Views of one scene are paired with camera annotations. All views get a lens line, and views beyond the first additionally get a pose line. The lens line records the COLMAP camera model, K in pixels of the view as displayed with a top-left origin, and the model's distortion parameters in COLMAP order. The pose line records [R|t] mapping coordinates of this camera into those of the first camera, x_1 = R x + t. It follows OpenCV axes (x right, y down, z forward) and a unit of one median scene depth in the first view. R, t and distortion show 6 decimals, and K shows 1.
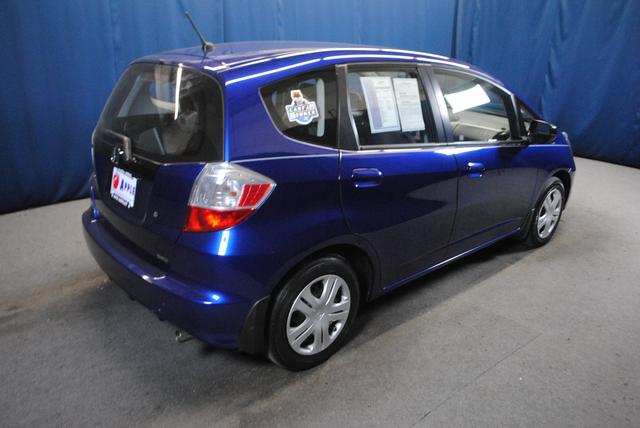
lens RADIAL K [[494.0, 0, 317.6], [0, 494.0, 208.6], [0, 0, 1]] dist [-0.056117, -0.001086]
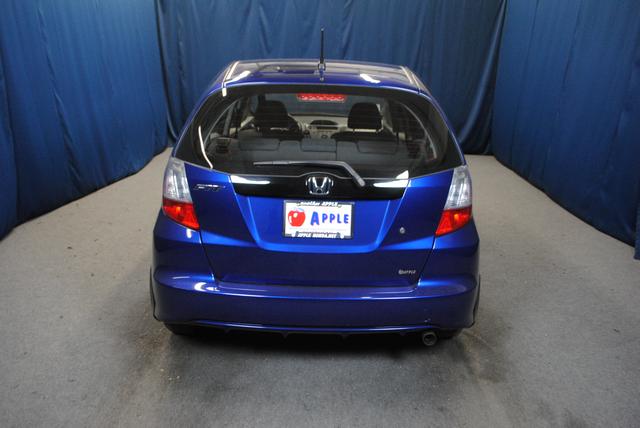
lens RADIAL K [[494.0, 0, 320.0], [0, 494.0, 213.1], [0, 0, 1]] dist [-0.056117, -0.001086]
pose [[0.679926, -0.231013, 0.695941, -0.795701], [0.242390, 0.966534, 0.084022, -0.102739], [-0.692060, 0.111560, 0.713167, 0.274490]]
